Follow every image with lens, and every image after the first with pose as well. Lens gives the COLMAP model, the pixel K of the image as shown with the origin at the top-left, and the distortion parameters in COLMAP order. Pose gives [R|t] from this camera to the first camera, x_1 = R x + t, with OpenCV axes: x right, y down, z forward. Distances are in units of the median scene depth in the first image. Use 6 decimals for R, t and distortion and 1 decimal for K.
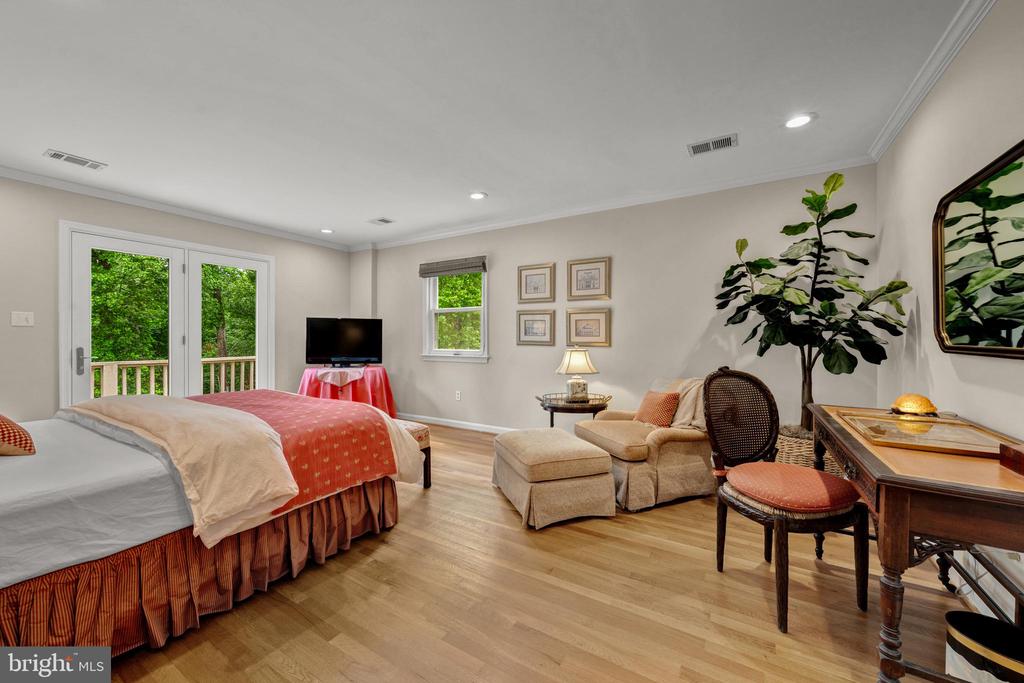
lens RADIAL K [[395.9, 0, 511.9], [0, 395.9, 339.2], [0, 0, 1]] dist [-0.001029, -0.000049]
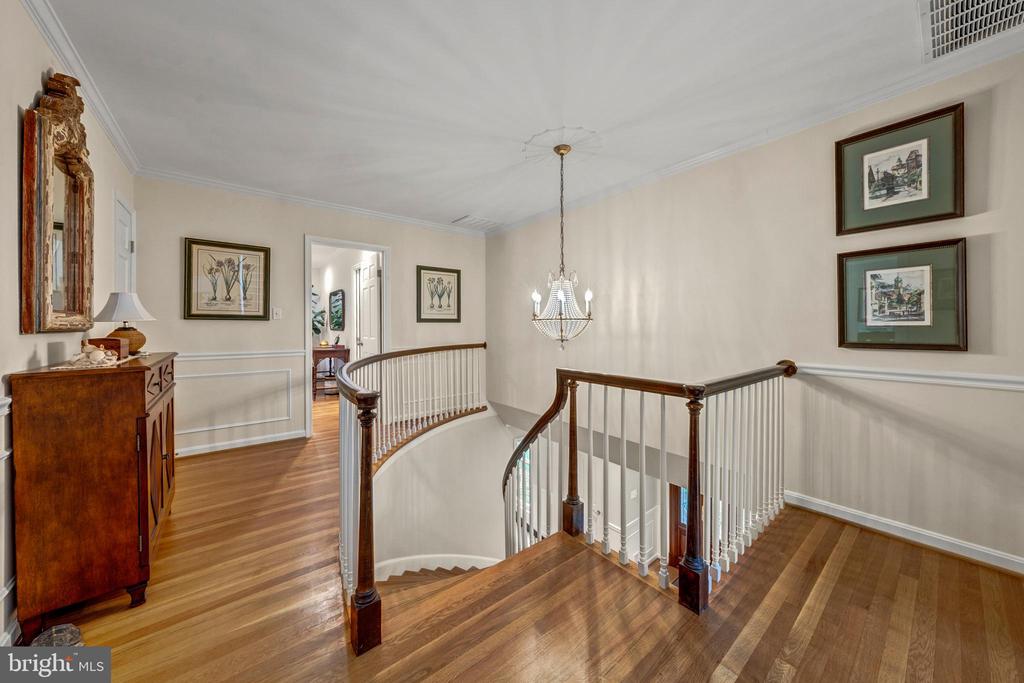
lens RADIAL K [[356.3, 0, 510.3], [0, 356.3, 324.9], [0, 0, 1]] dist [-0.002699, -0.000072]
pose [[0.354331, -0.002509, 0.935117, -1.350779], [0.002609, 0.999995, 0.001694, -0.019631], [-0.935116, 0.001840, 0.354336, -1.626918]]
